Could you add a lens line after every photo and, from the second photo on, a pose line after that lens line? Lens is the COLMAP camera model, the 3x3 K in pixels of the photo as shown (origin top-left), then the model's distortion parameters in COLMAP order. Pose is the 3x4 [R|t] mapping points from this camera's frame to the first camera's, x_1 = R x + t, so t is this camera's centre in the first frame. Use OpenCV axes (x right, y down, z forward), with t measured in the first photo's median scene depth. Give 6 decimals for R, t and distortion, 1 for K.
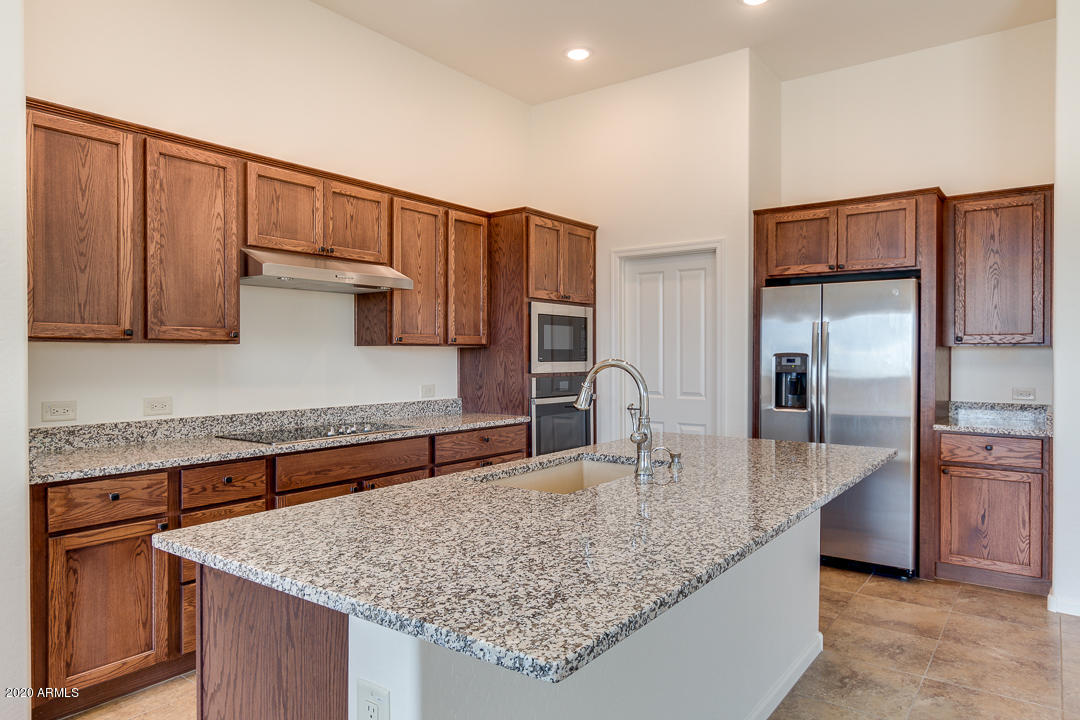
lens RADIAL K [[692.4, 0, 540.0], [0, 692.4, 360.0], [0, 0, 1]] dist [-0.000387, -0.000719]
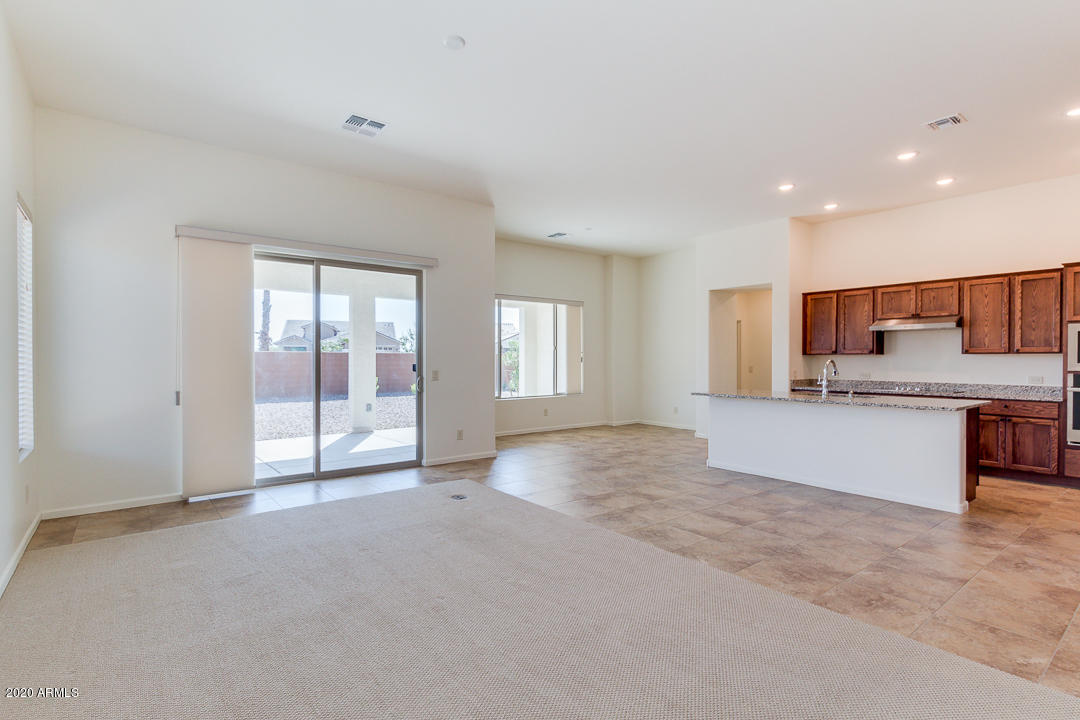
lens RADIAL K [[525.5, 0, 540.0], [0, 525.5, 360.0], [0, 0, 1]] dist [-0.000206, -0.000211]
pose [[-0.261950, 0.003987, -0.965073, 1.664970], [-0.006994, 0.999957, 0.006029, -0.004245], [0.965056, 0.008329, -0.261911, 0.207817]]
